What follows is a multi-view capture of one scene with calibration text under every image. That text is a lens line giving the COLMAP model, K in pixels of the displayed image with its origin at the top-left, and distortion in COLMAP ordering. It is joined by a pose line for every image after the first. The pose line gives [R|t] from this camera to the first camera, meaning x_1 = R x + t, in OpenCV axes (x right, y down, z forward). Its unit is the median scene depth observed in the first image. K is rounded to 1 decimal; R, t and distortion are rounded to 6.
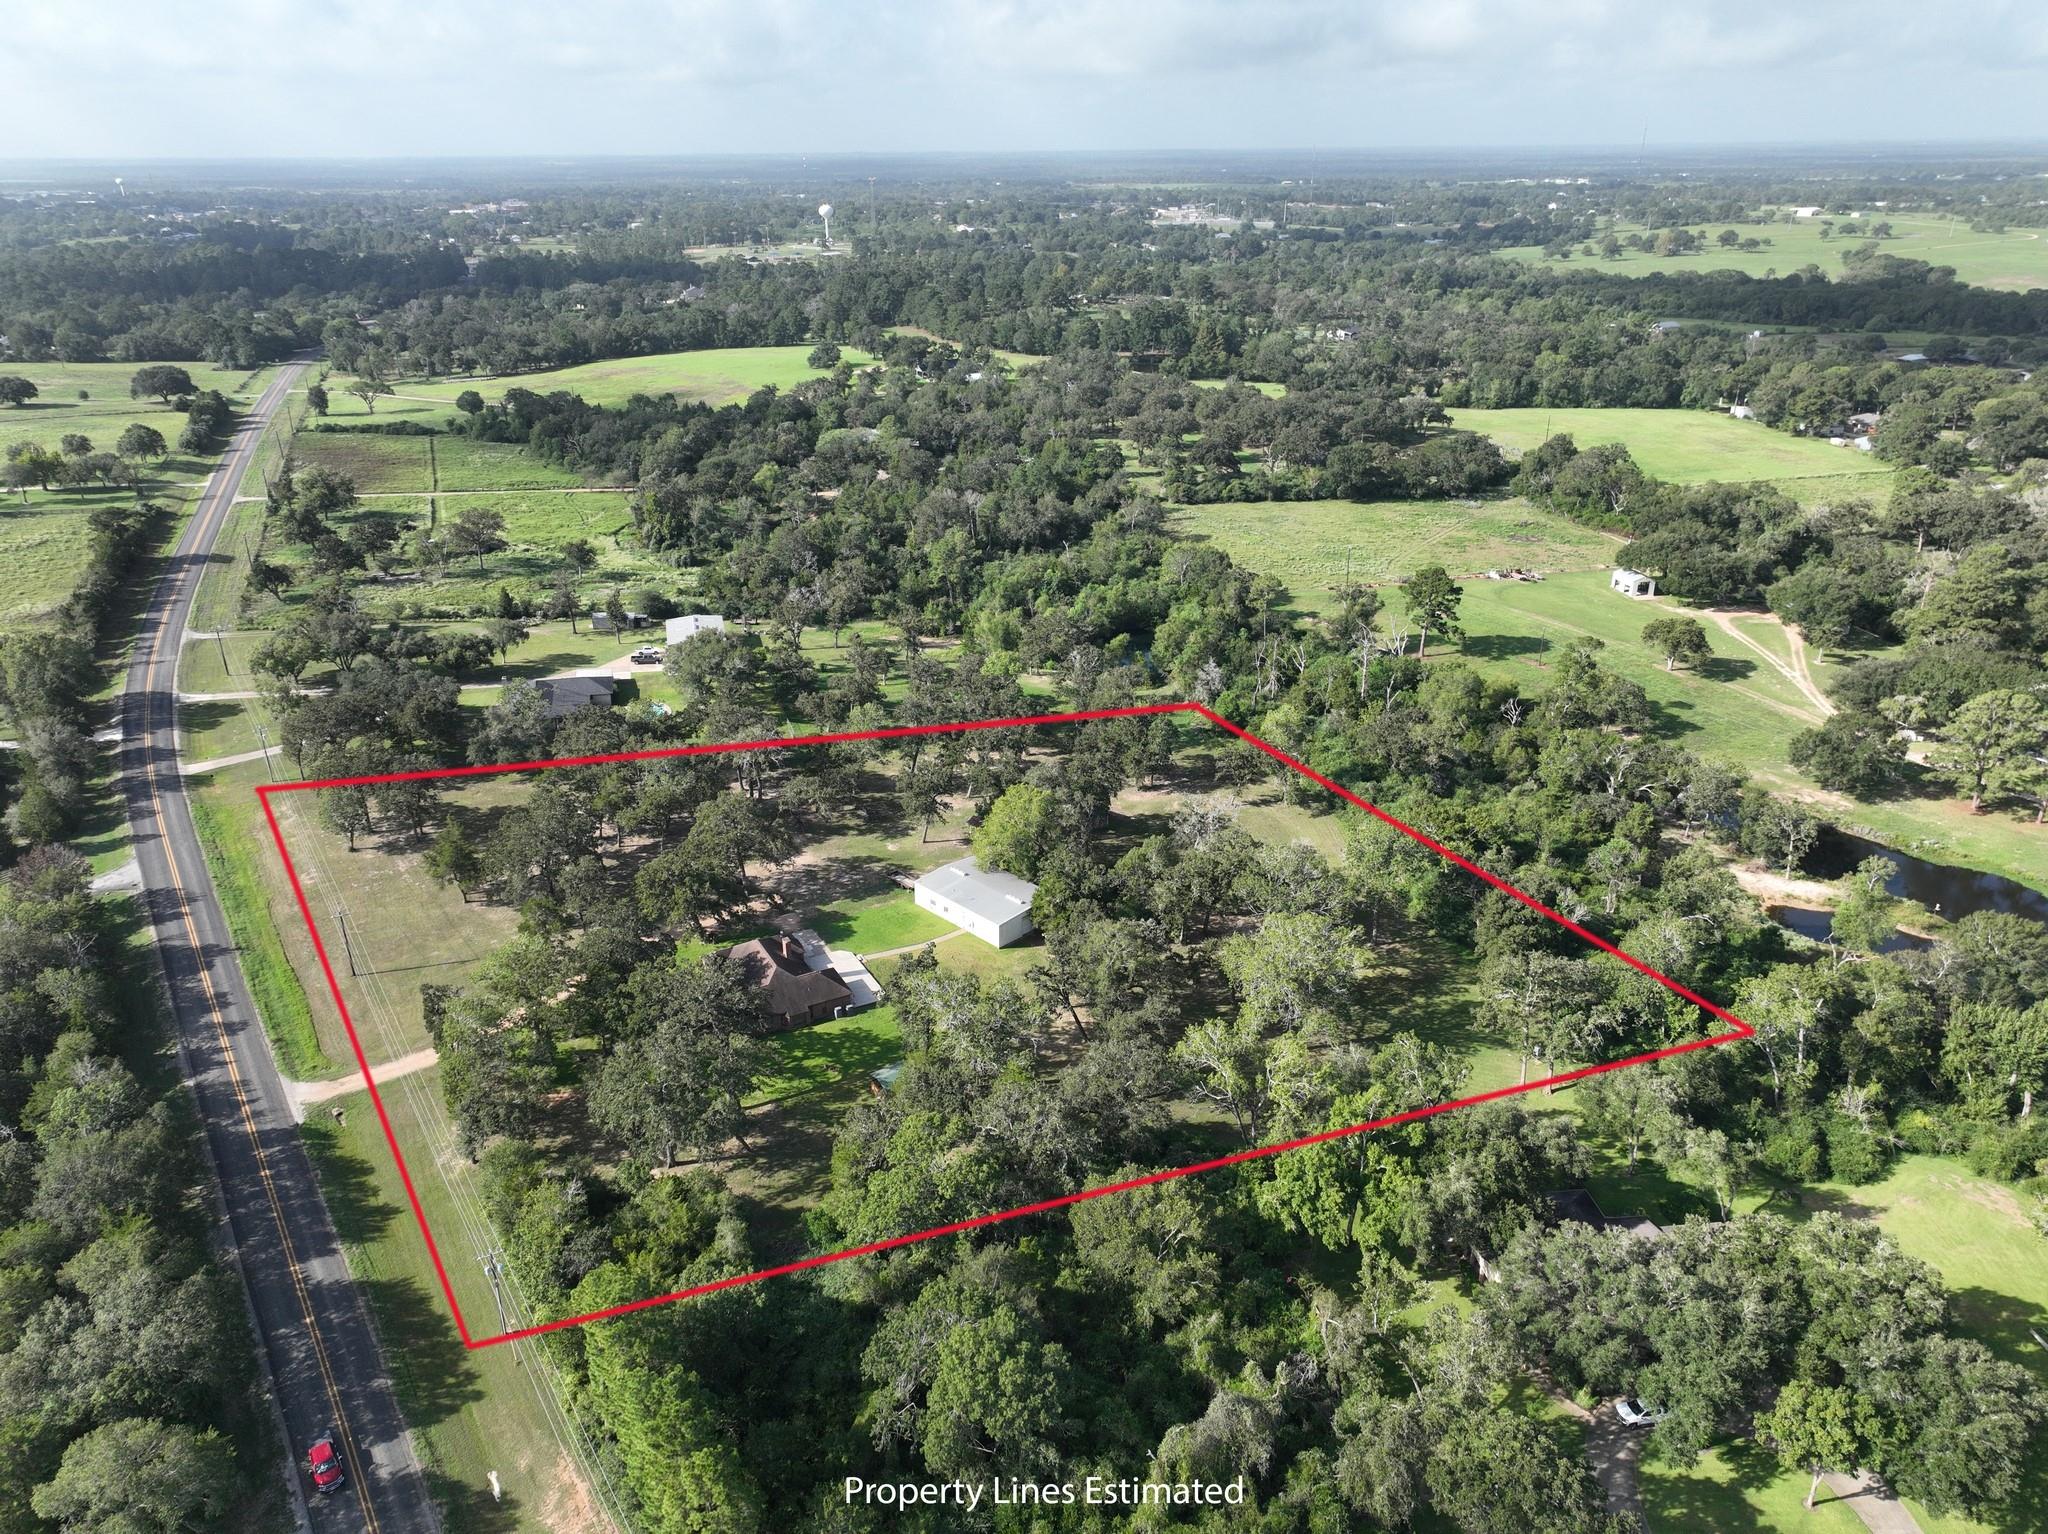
lens RADIAL K [[1445.4, 0, 1024.0], [0, 1445.4, 767.0], [0, 0, 1]] dist [-0.009163, 0.025455]
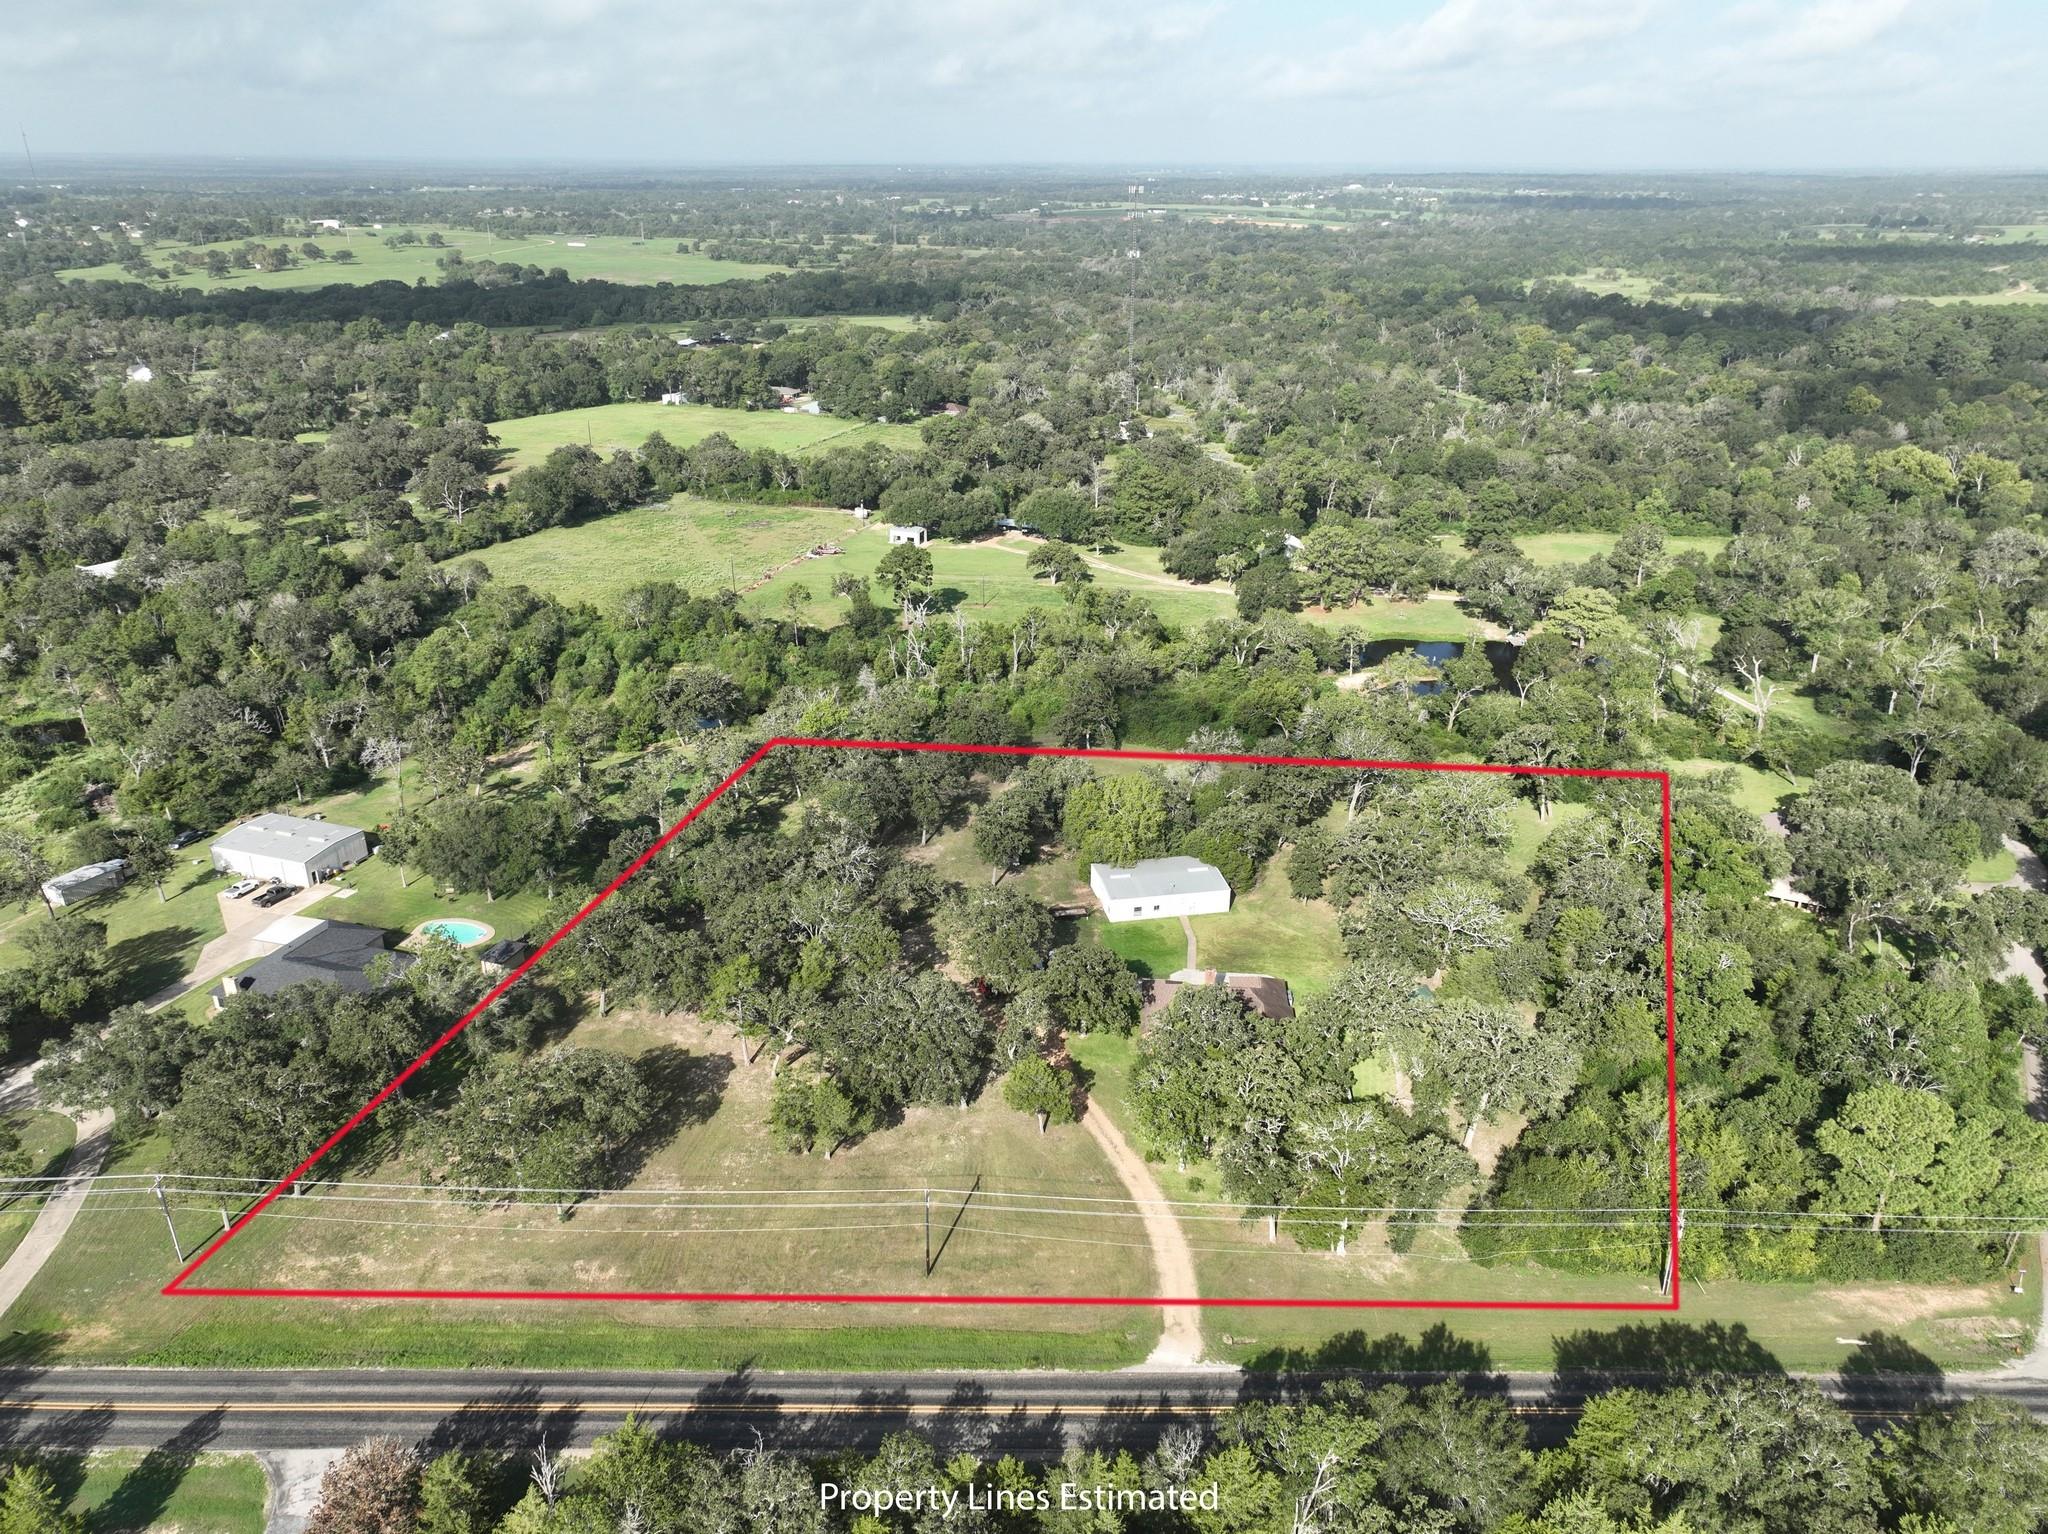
lens RADIAL K [[1445.4, 0, 1024.0], [0, 1445.4, 767.0], [0, 0, 1]] dist [-0.009163, 0.025455]
pose [[0.542885, -0.317721, 0.777386, -0.407996], [0.323987, 0.933250, 0.155168, -0.085812], [-0.774796, 0.167624, 0.609585, 0.207203]]
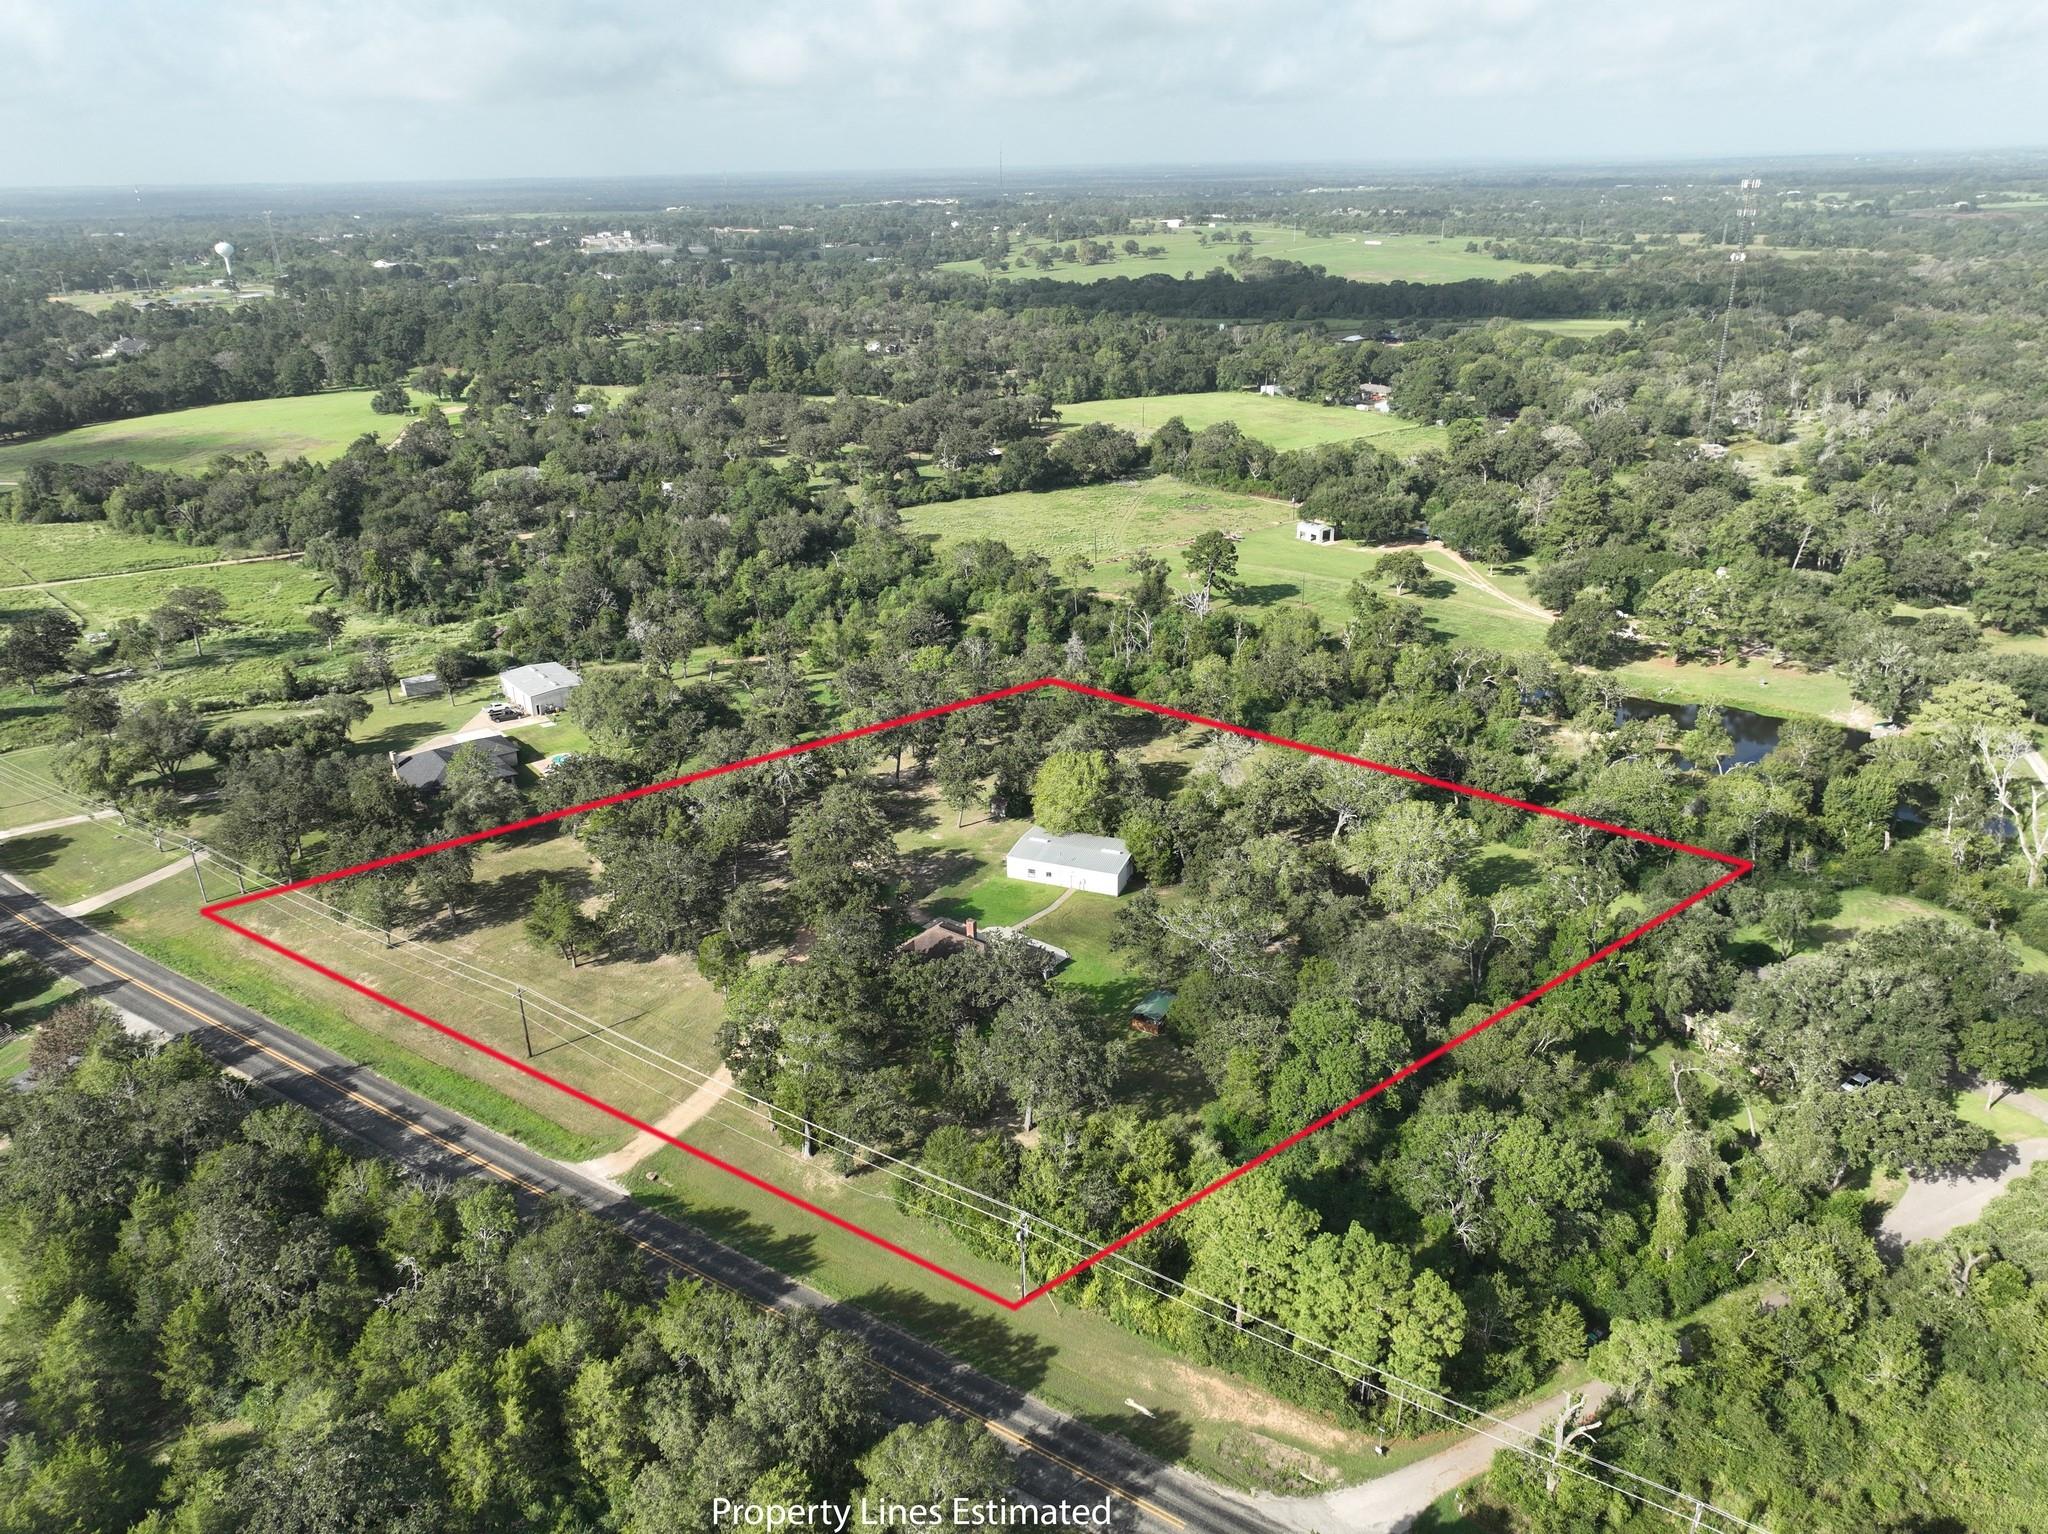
lens RADIAL K [[1441.3, 0, 1024.0], [0, 1441.3, 767.0], [0, 0, 1]] dist [0.002692, 0.005698]
pose [[0.915216, -0.165080, 0.367597, -0.212841], [0.170606, 0.985181, 0.017662, -0.000652], [-0.365065, 0.046550, 0.929817, 0.005730]]
